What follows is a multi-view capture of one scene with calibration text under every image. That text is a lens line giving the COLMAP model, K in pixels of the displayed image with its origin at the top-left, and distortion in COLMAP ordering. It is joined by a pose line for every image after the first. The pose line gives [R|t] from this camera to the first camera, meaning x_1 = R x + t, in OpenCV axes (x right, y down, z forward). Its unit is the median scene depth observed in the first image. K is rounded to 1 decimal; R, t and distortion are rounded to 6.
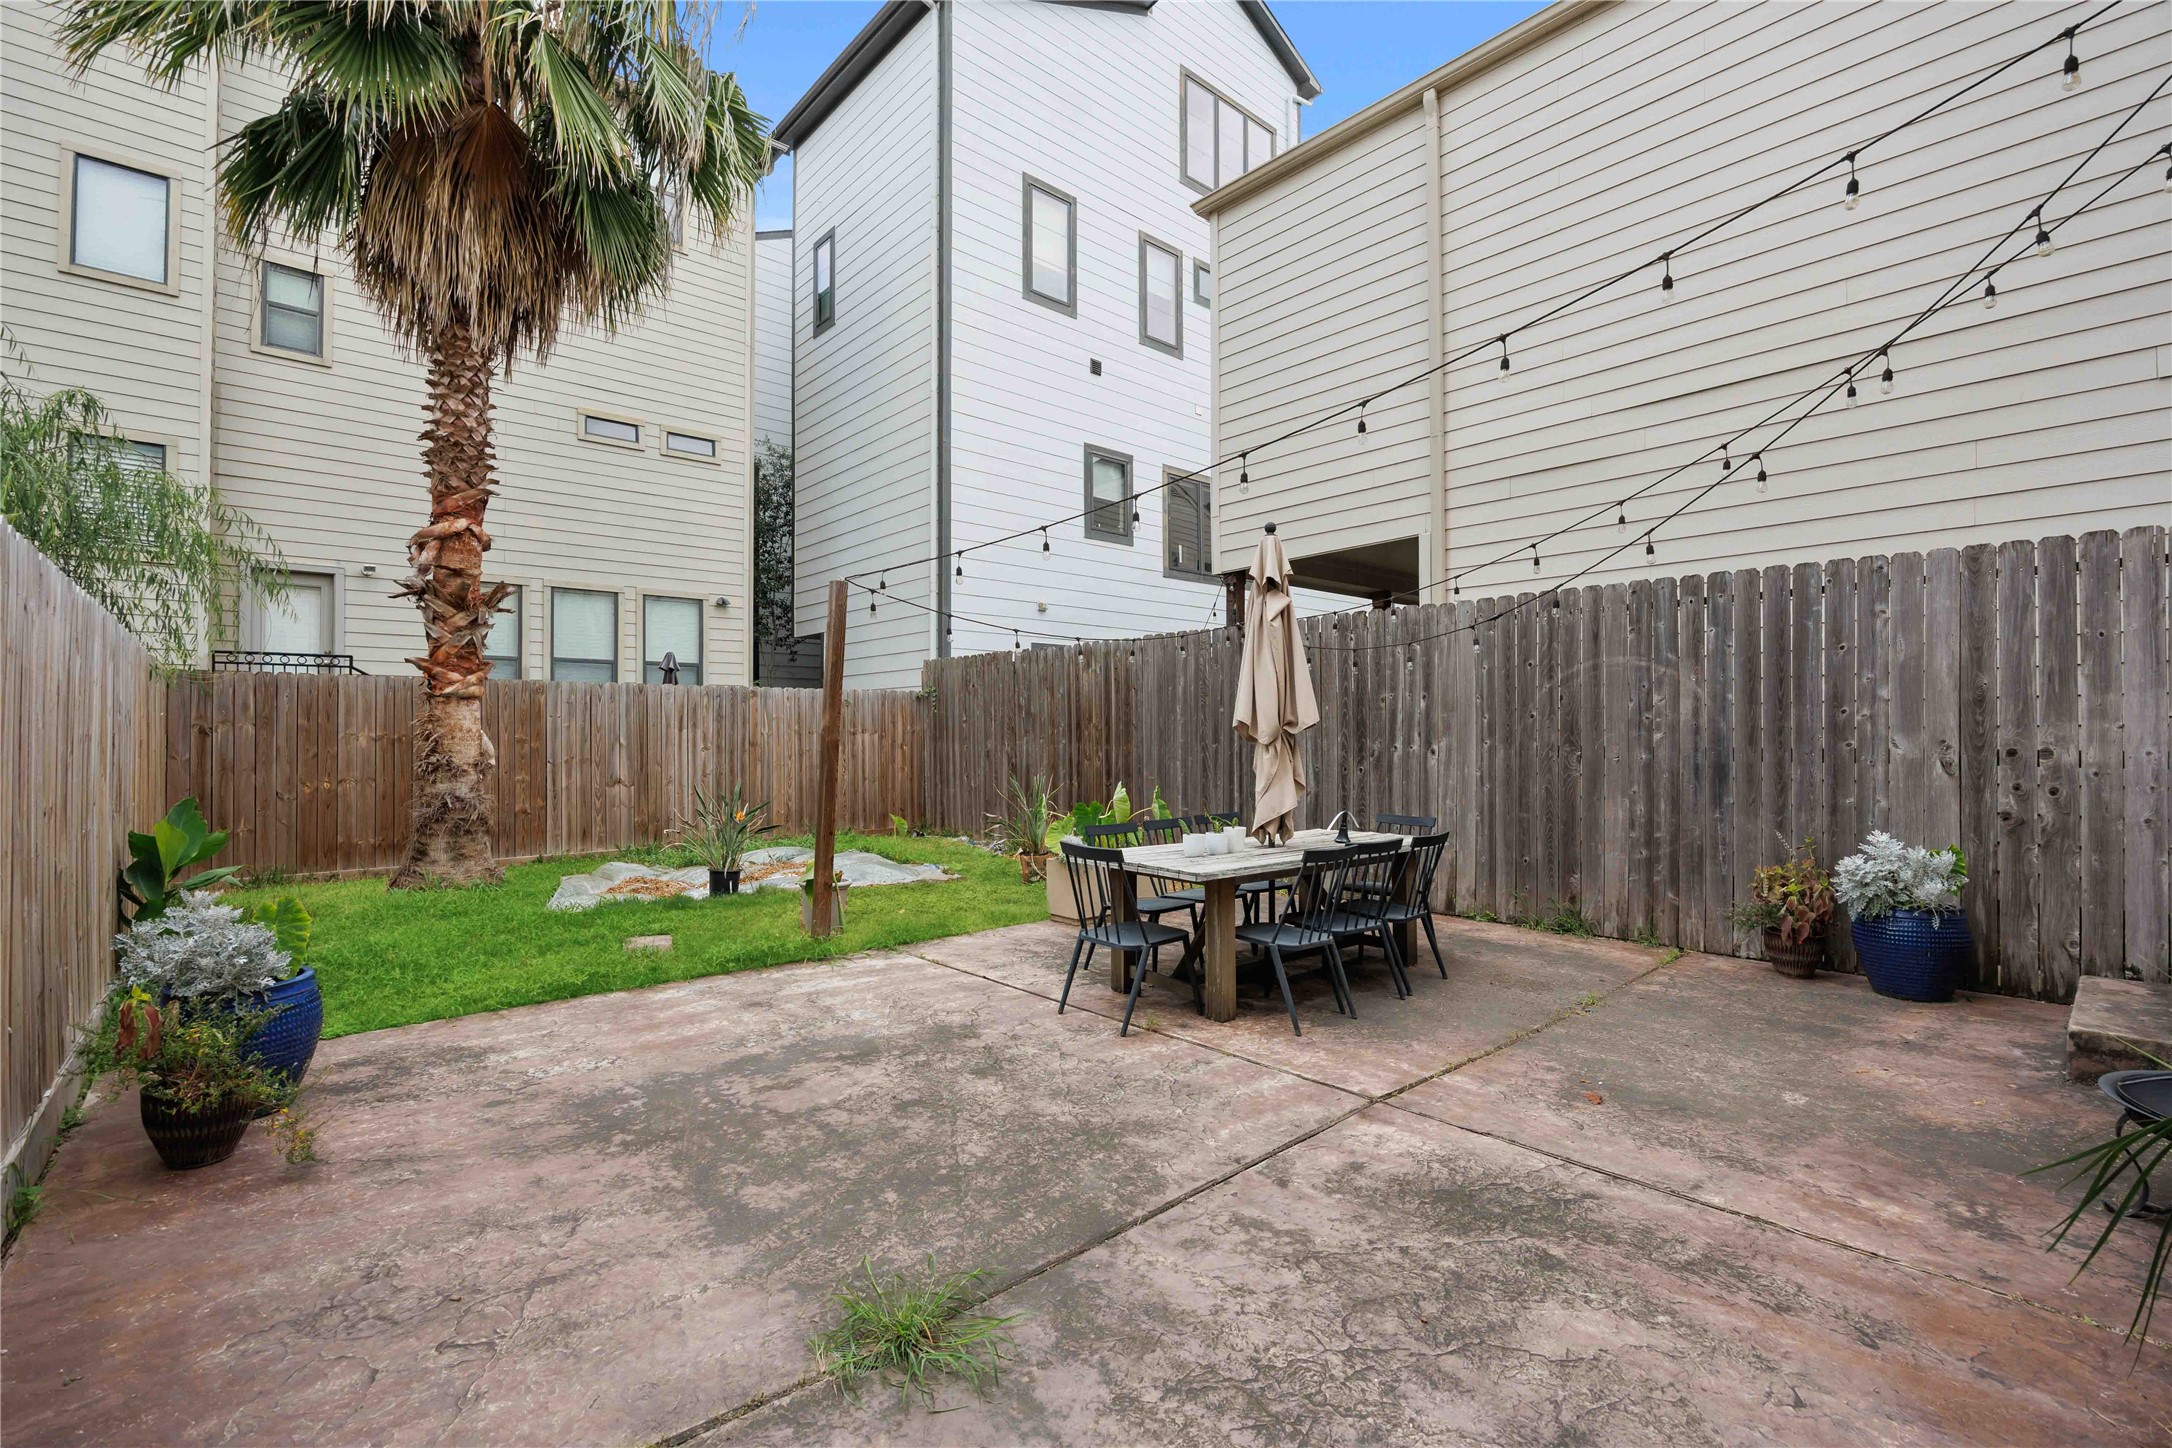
lens RADIAL K [[949.6, 0, 1084.9], [0, 949.6, 738.1], [0, 0, 1]] dist [-0.015470, 0.000462]
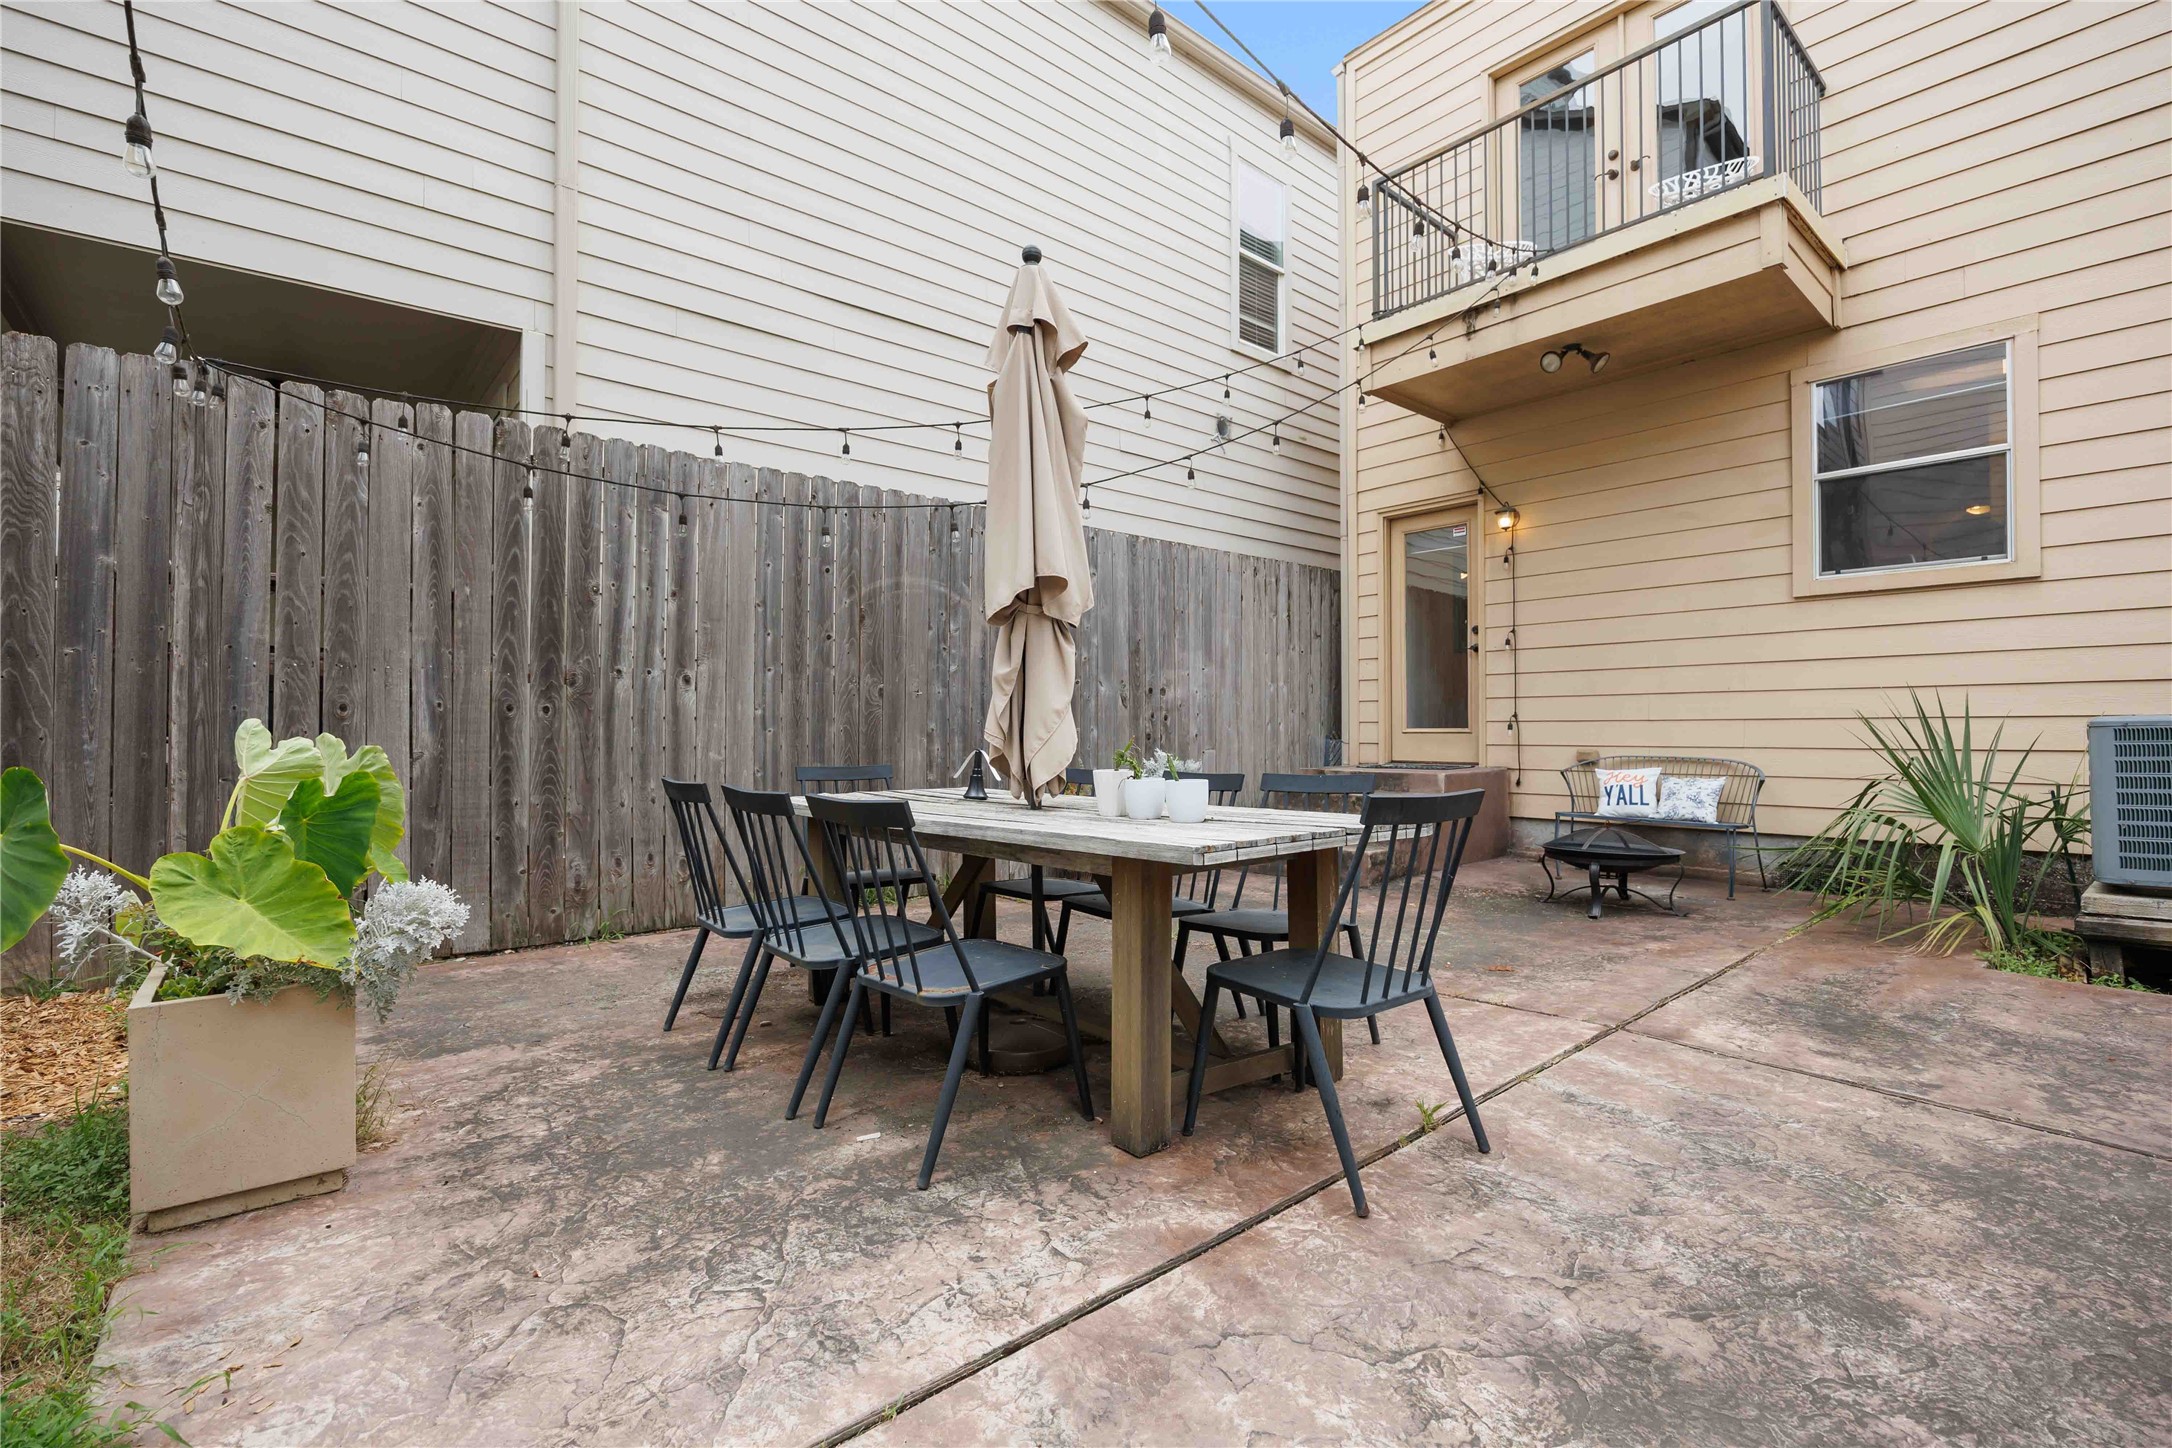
lens RADIAL K [[961.3, 0, 1086.7], [0, 961.3, 716.2], [0, 0, 1]] dist [-0.013289, 0.000357]
pose [[0.016979, 0.017609, 0.999701, -0.395889], [0.004029, 0.999836, -0.017680, 0.072016], [-0.999848, 0.004328, 0.016905, 0.987323]]
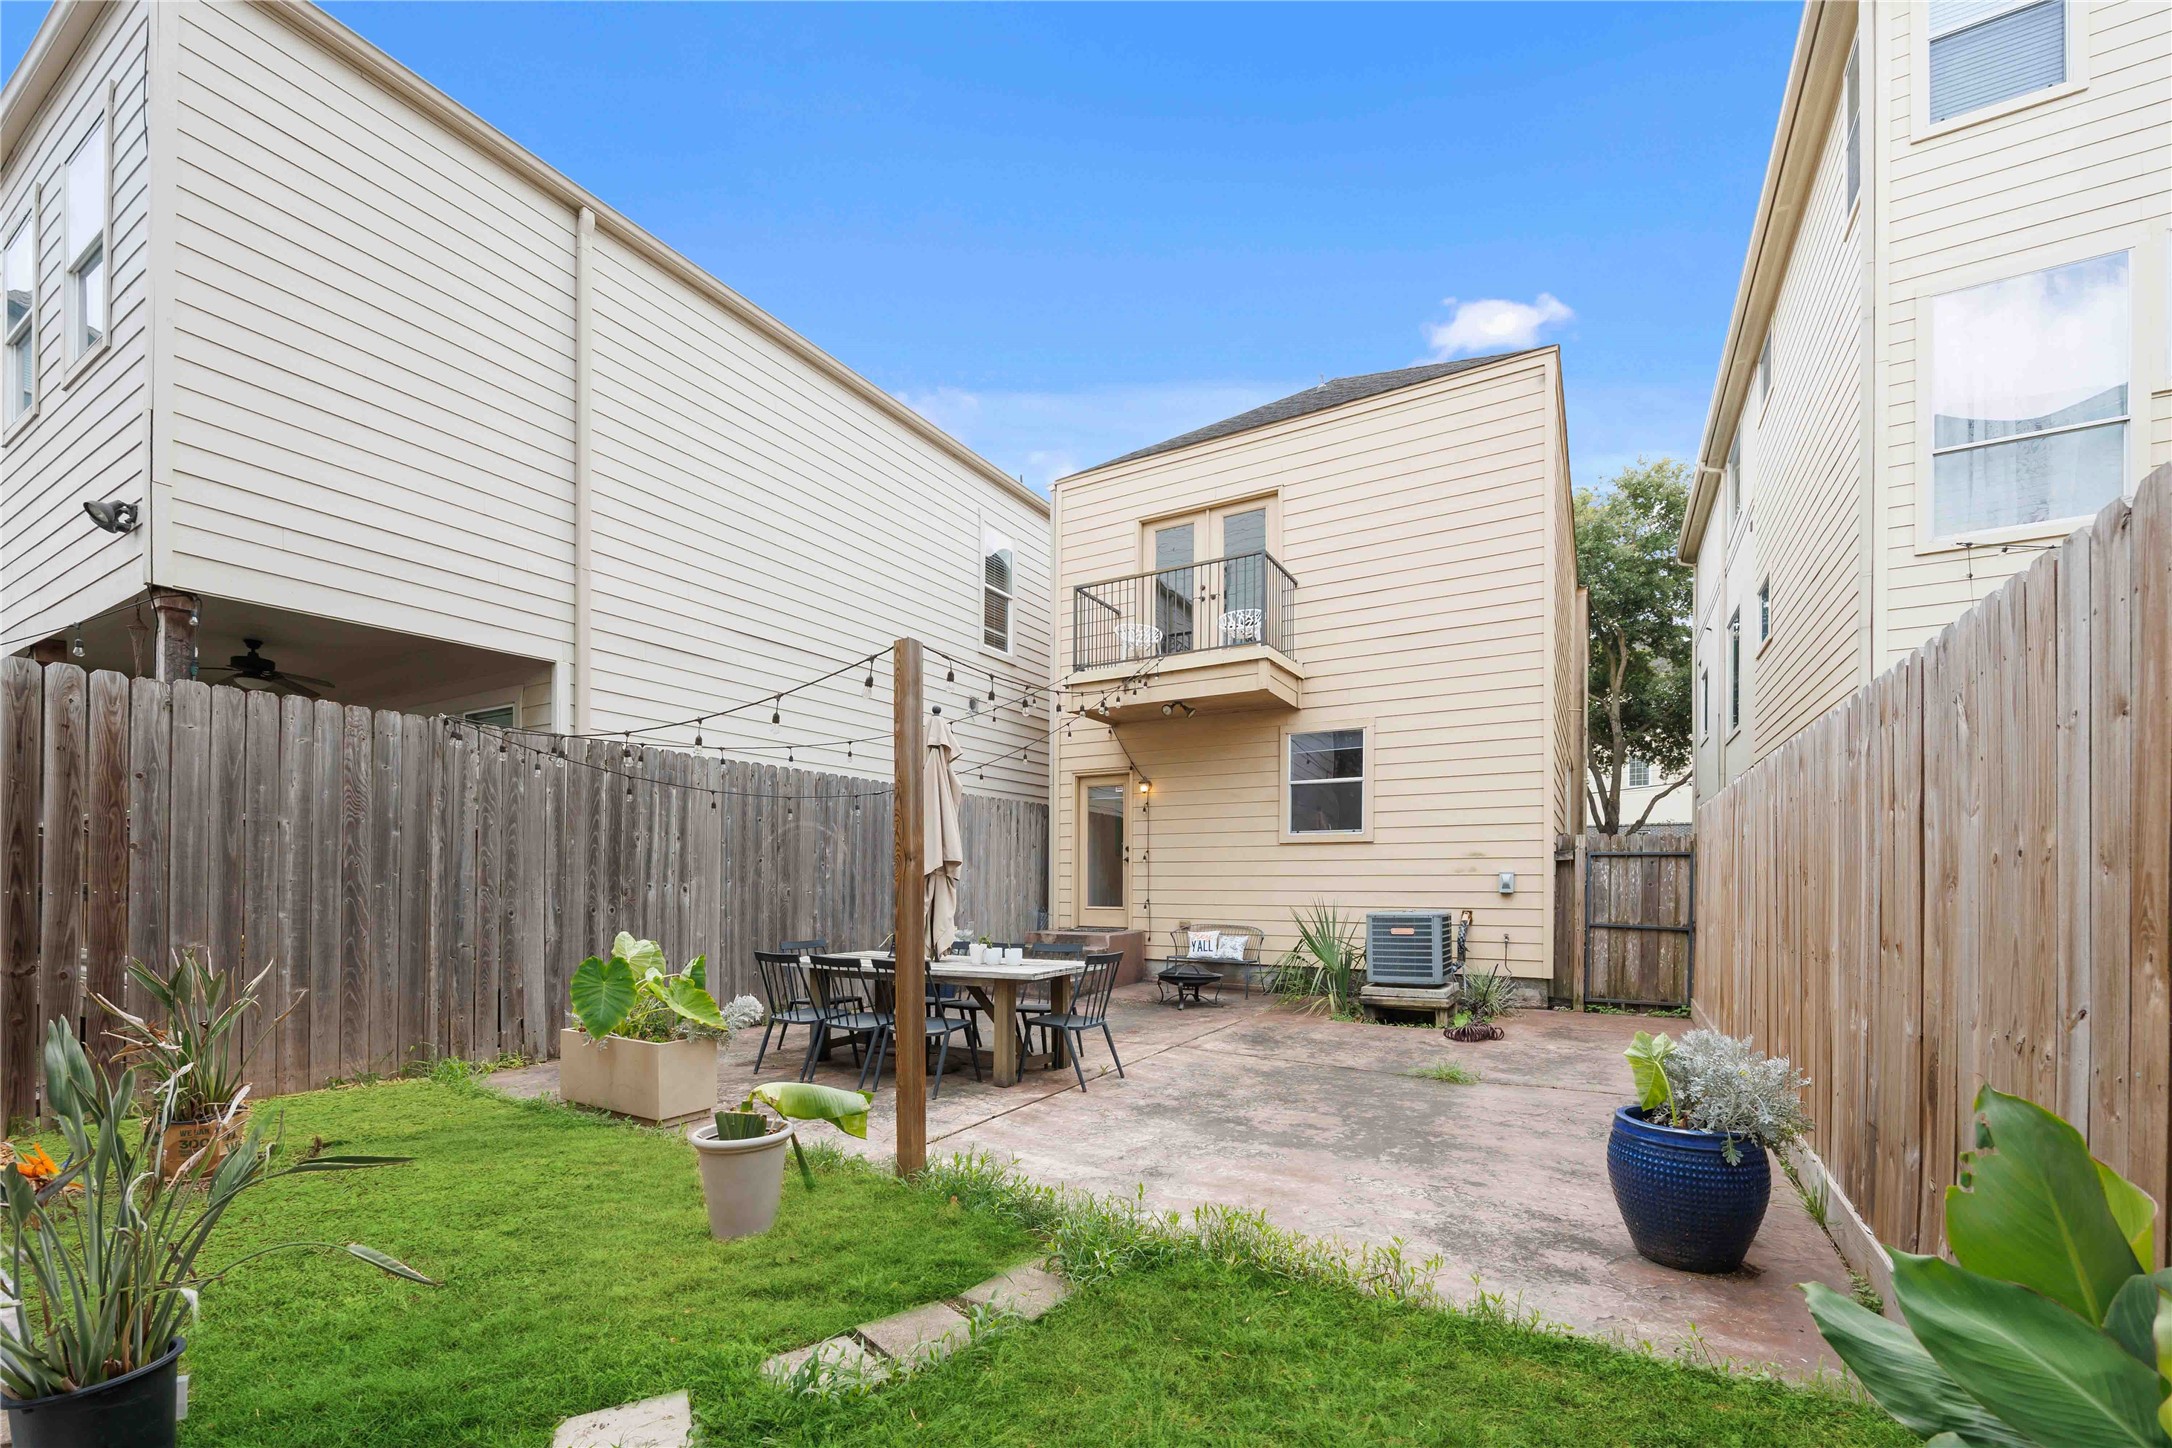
lens RADIAL K [[884.9, 0, 1086.8], [0, 884.9, 883.3], [0, 0, 1]] dist [0.001007, 0.000071]
pose [[-0.310777, 0.000882, 0.950482, -1.023283], [0.000032, 1.000000, -0.000917, 0.011481], [-0.950483, -0.000254, -0.310777, 1.212946]]
